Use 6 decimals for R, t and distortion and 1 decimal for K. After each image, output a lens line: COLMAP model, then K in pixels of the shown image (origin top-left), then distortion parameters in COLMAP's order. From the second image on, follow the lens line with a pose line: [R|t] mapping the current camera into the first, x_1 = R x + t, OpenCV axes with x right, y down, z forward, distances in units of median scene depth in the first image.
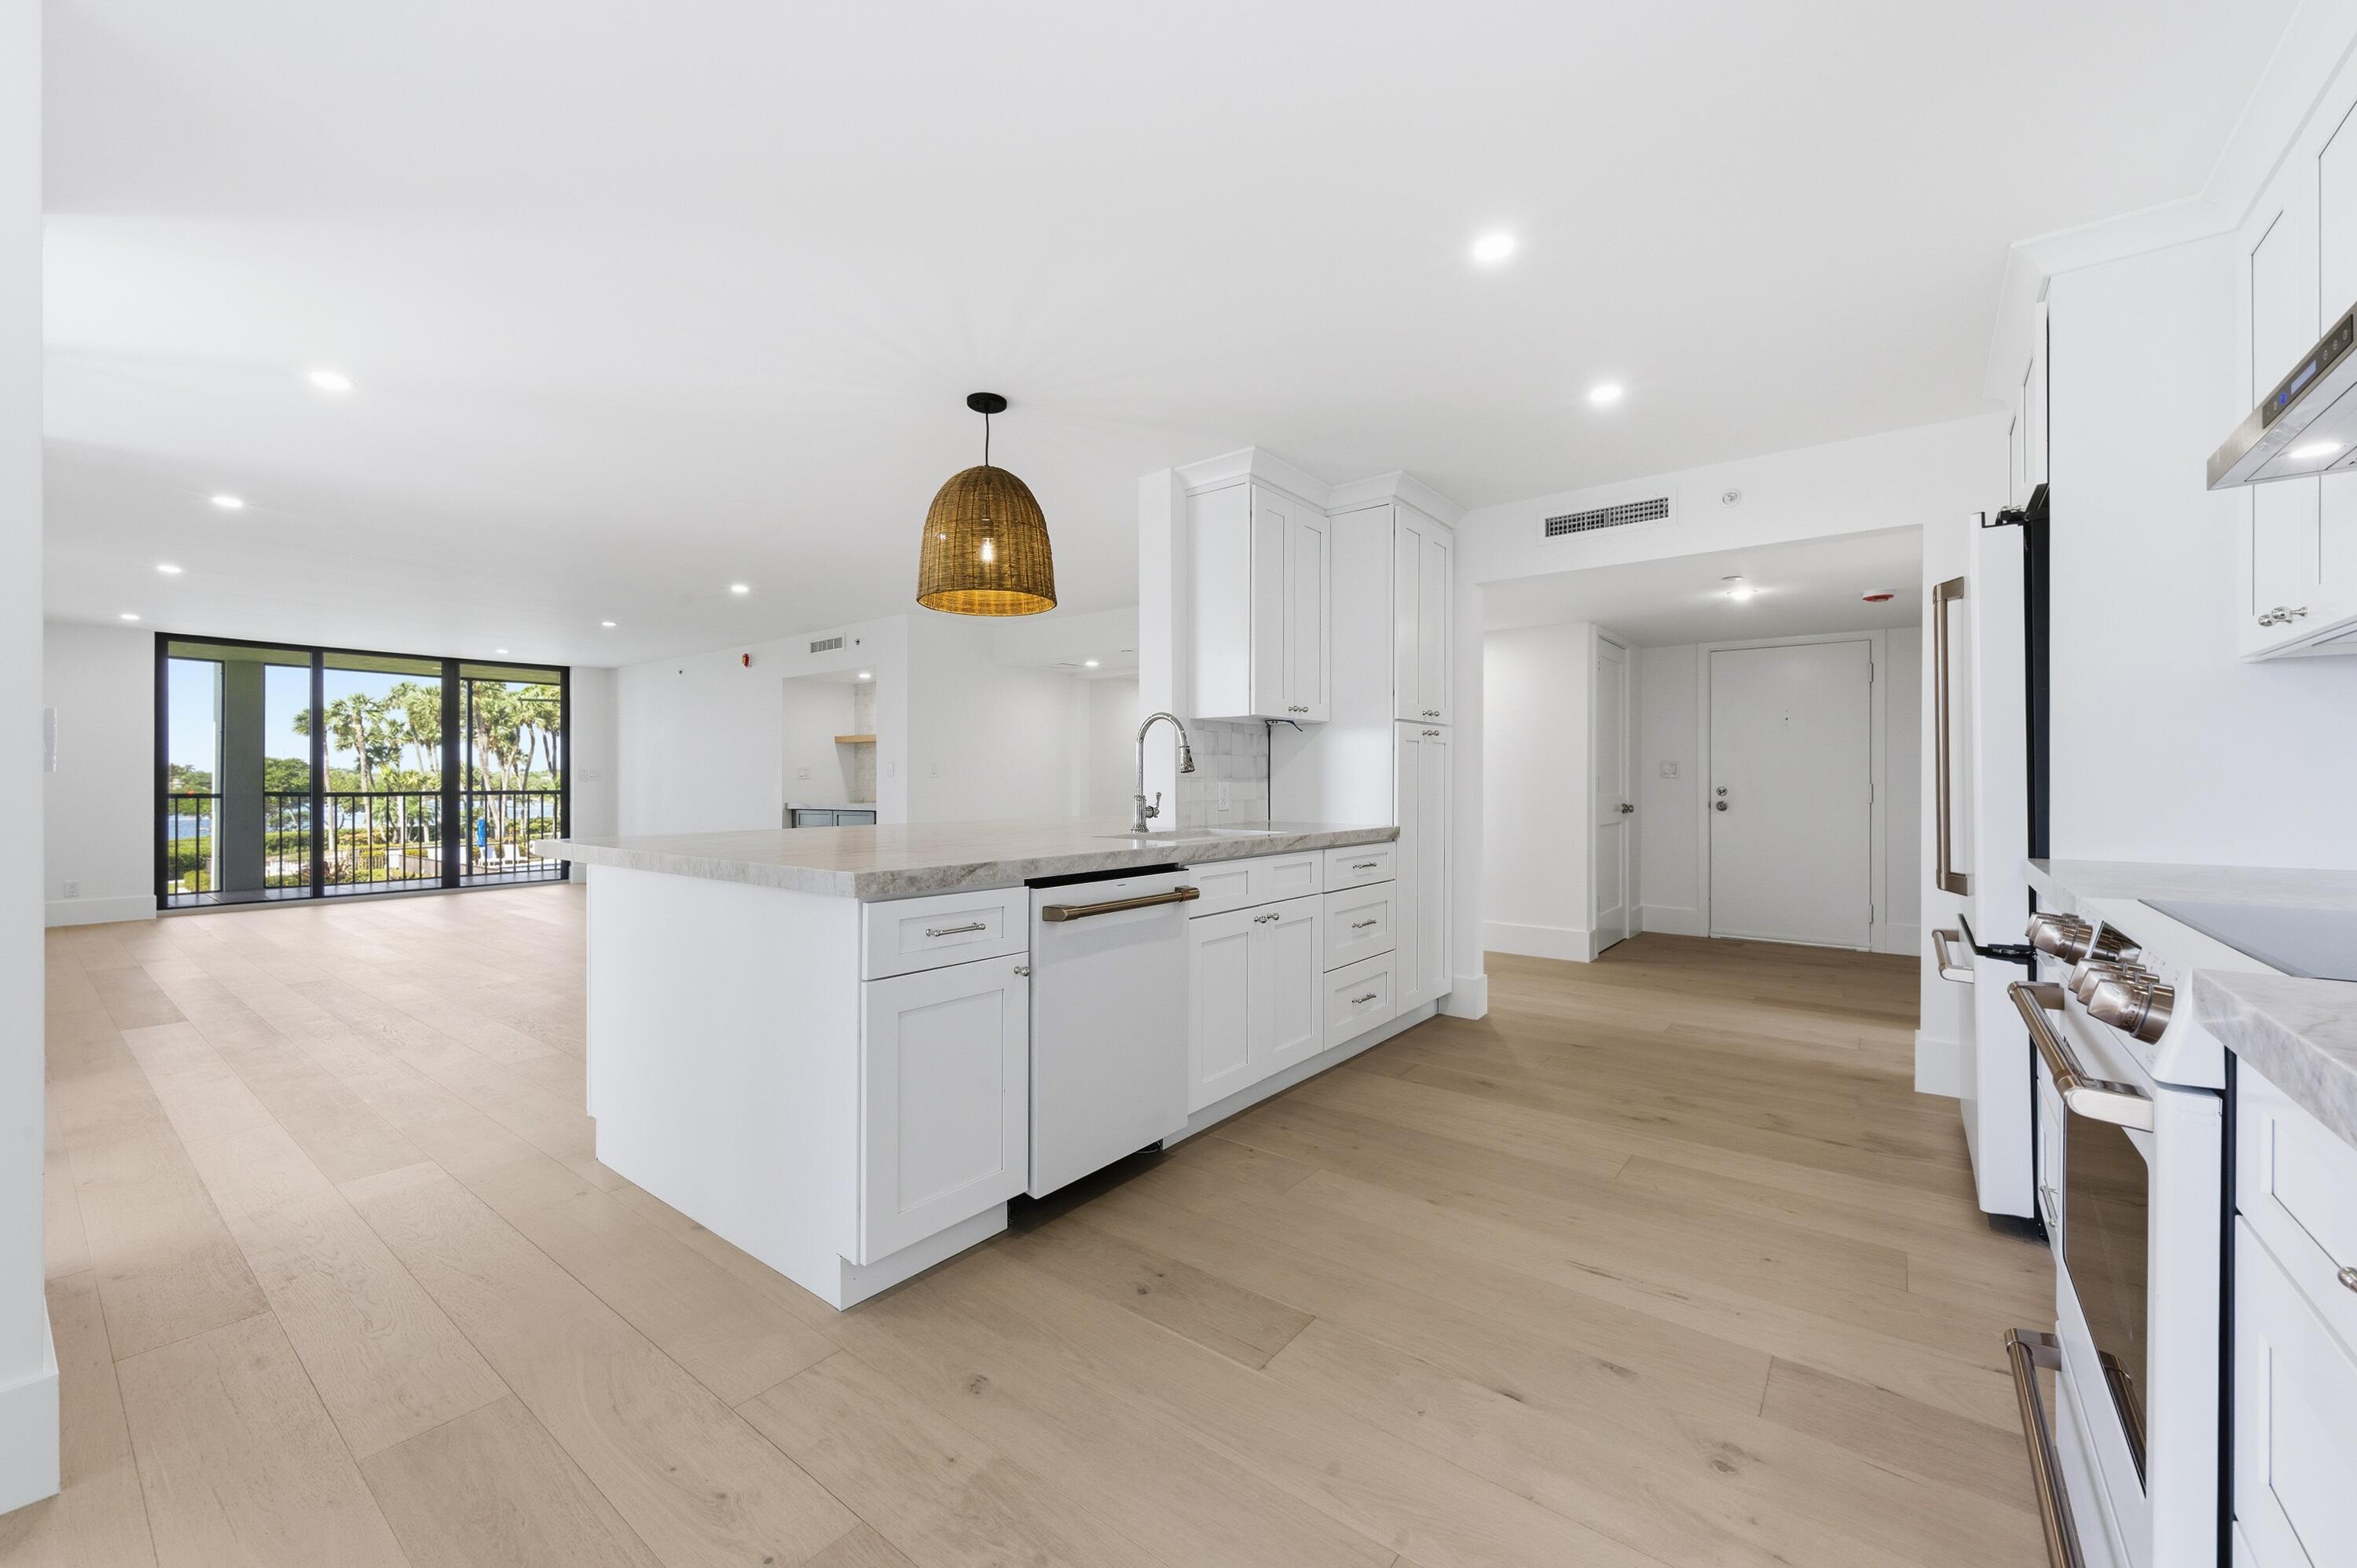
lens RADIAL K [[926.4, 0, 1196.0], [0, 926.4, 778.8], [0, 0, 1]] dist [0.001227, -0.004771]
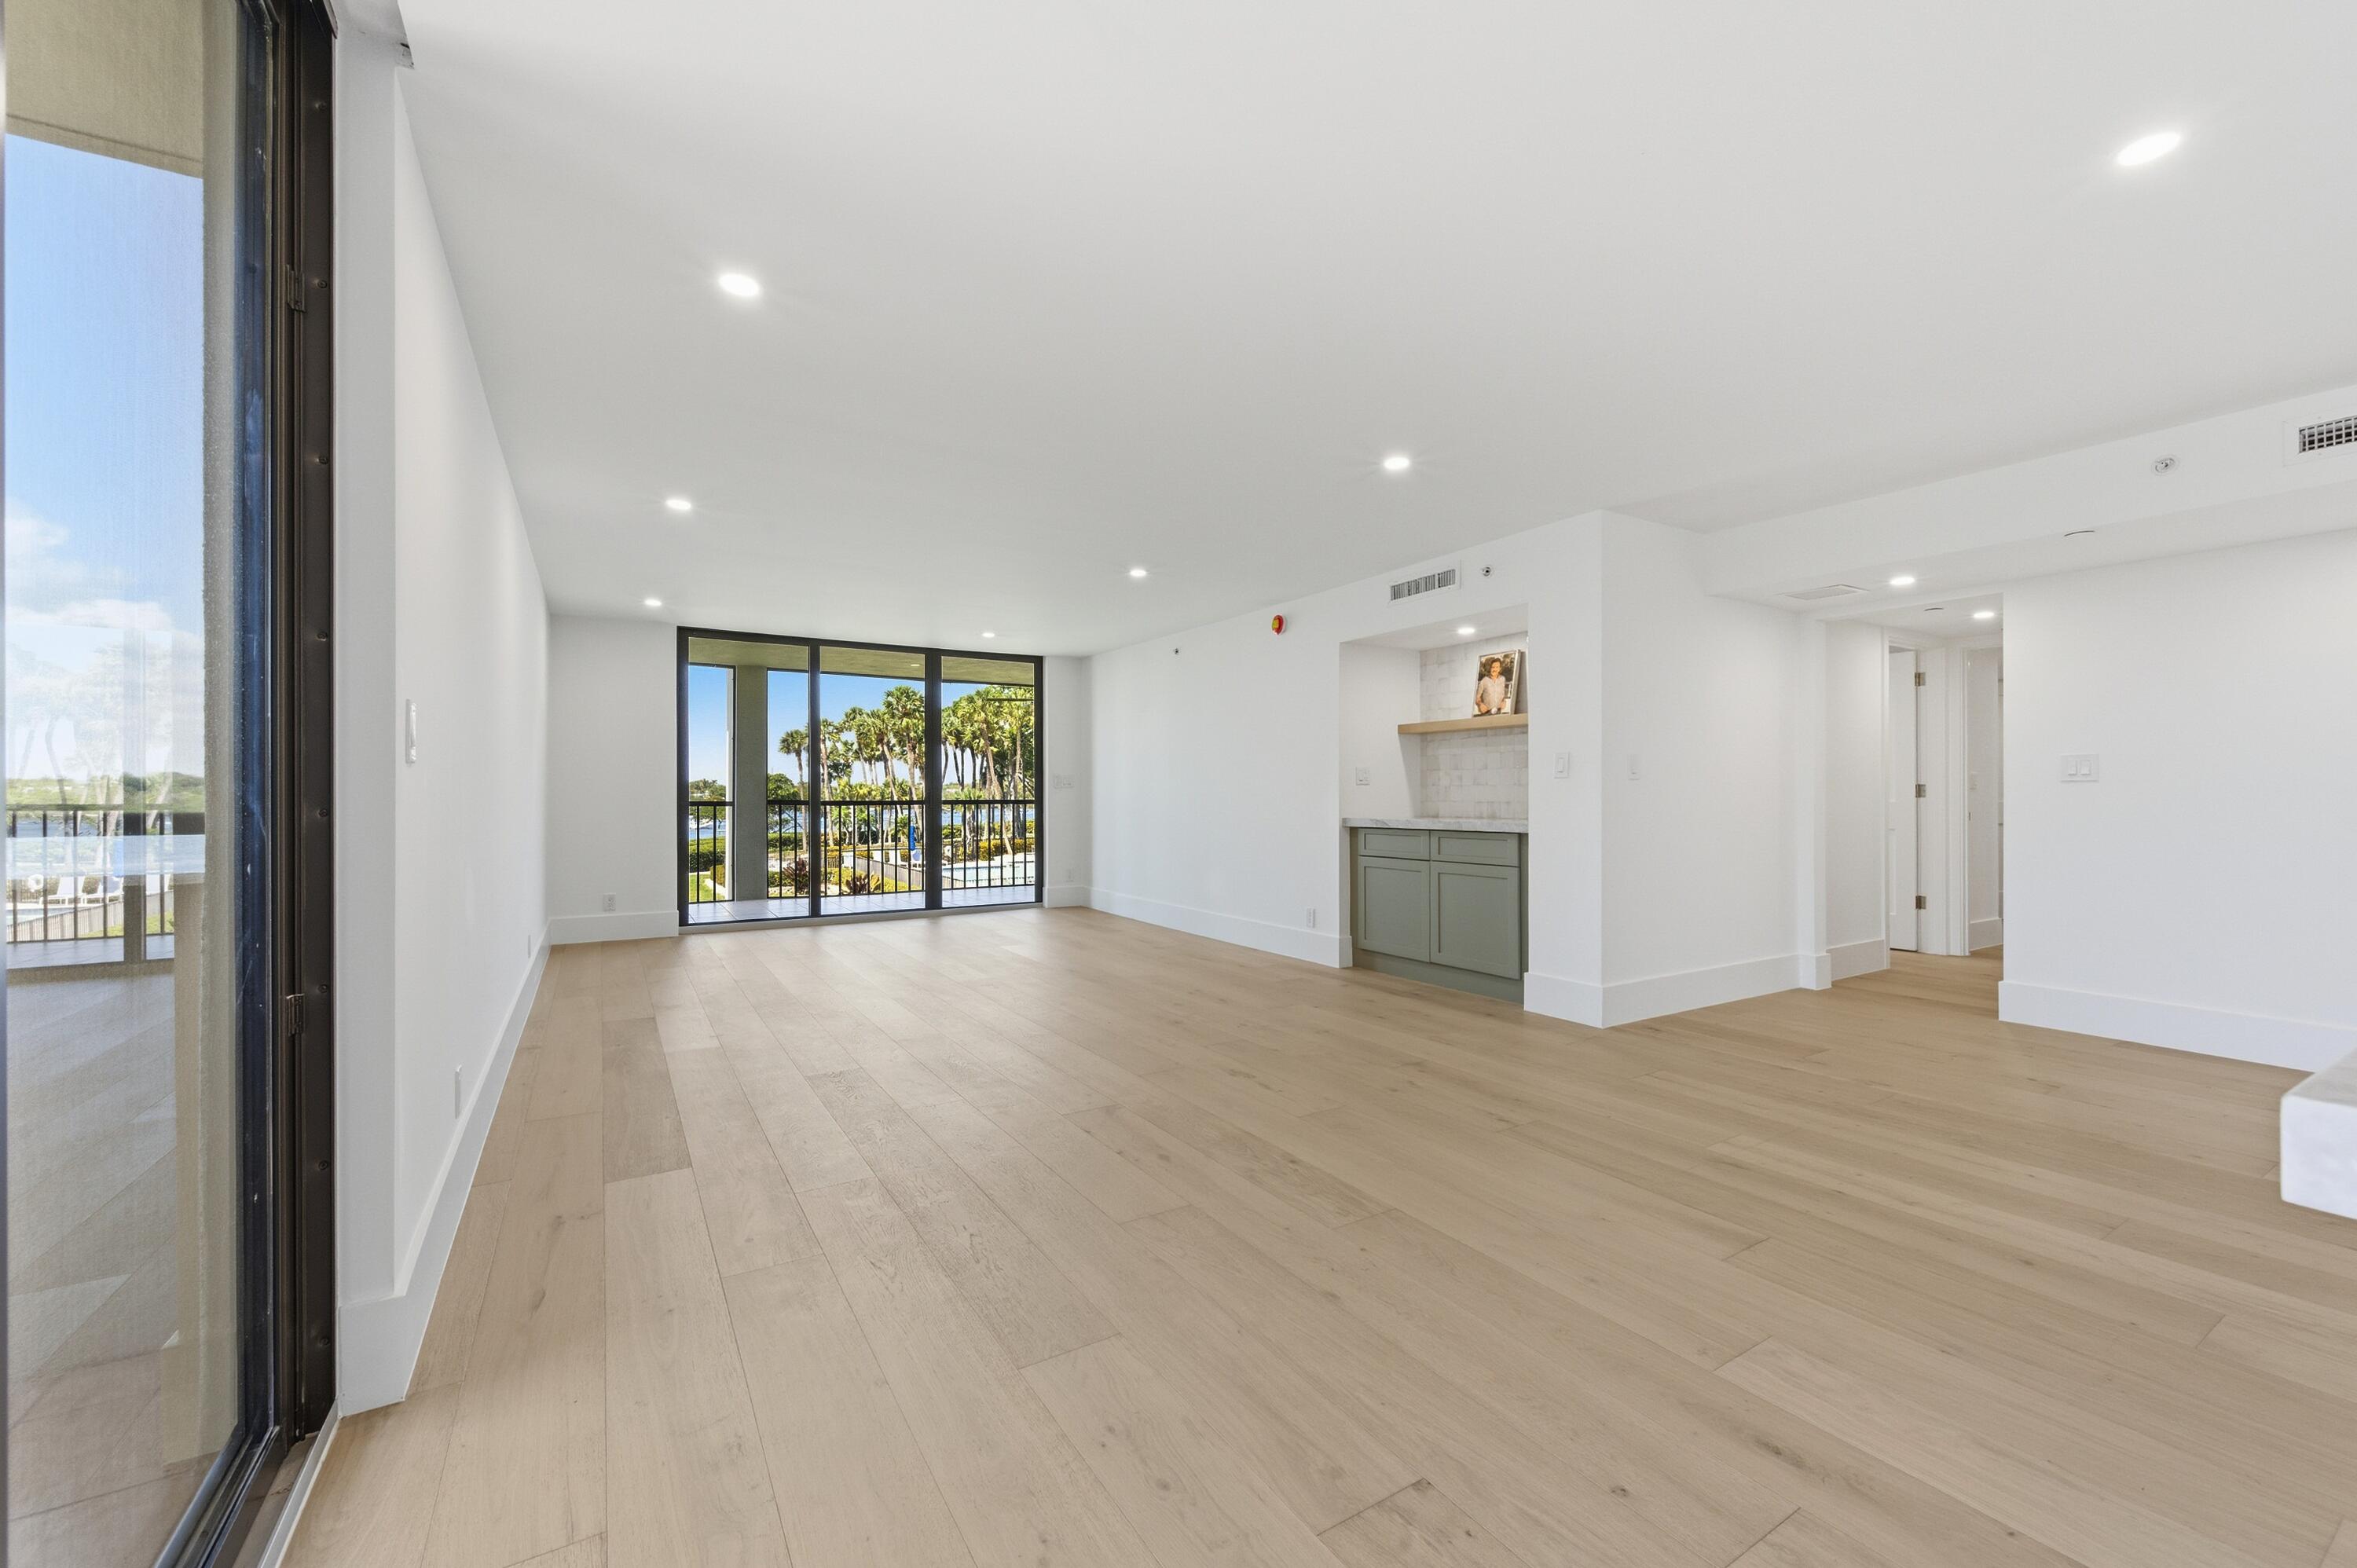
lens RADIAL K [[940.1, 0, 1184.8], [0, 940.1, 792.6], [0, 0, 1]] dist [0.000128, -0.000078]
pose [[0.933937, 0.001337, -0.357435, -0.263457], [-0.000840, 0.999998, 0.001546, 0.005030], [0.357436, -0.001143, 0.933937, 0.249382]]
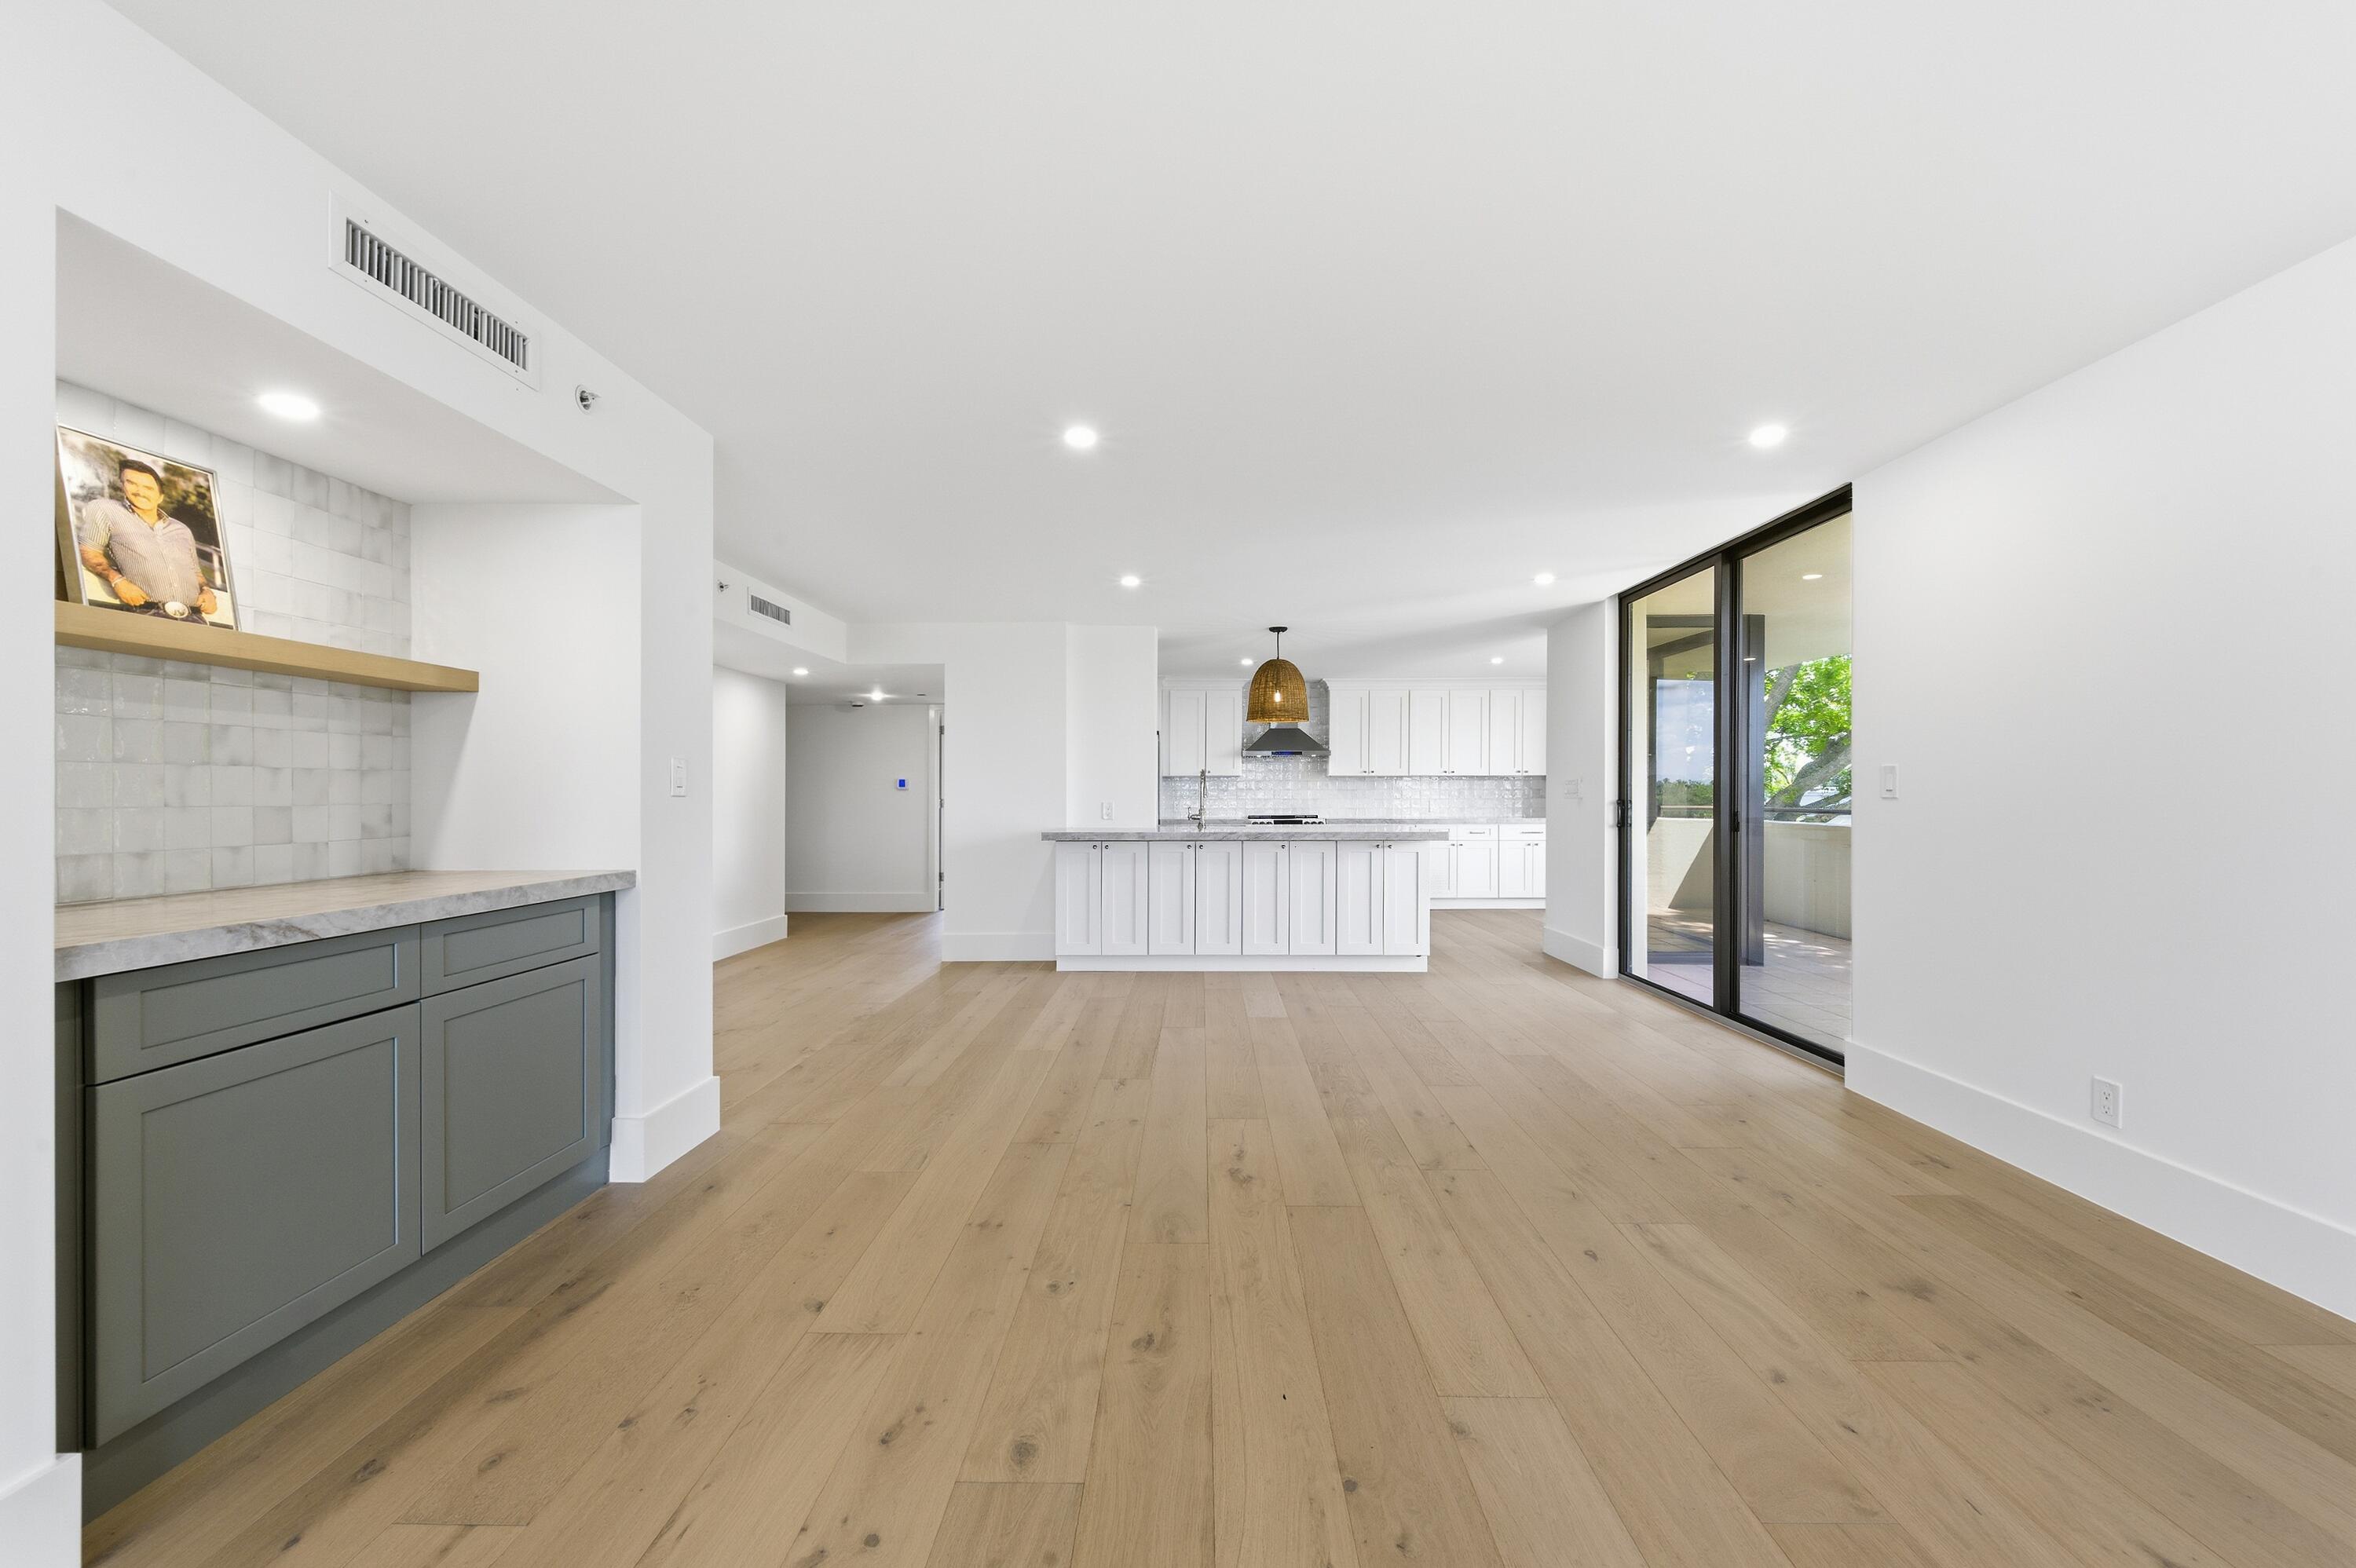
lens RADIAL K [[926.7, 0, 1188.4], [0, 926.7, 783.2], [0, 0, 1]] dist [0.005967, -0.000033]
pose [[-0.596300, 0.013340, 0.802651, -0.621495], [0.001107, 0.999875, -0.015795, -0.001064], [-0.802761, -0.008530, -0.596240, 0.826572]]
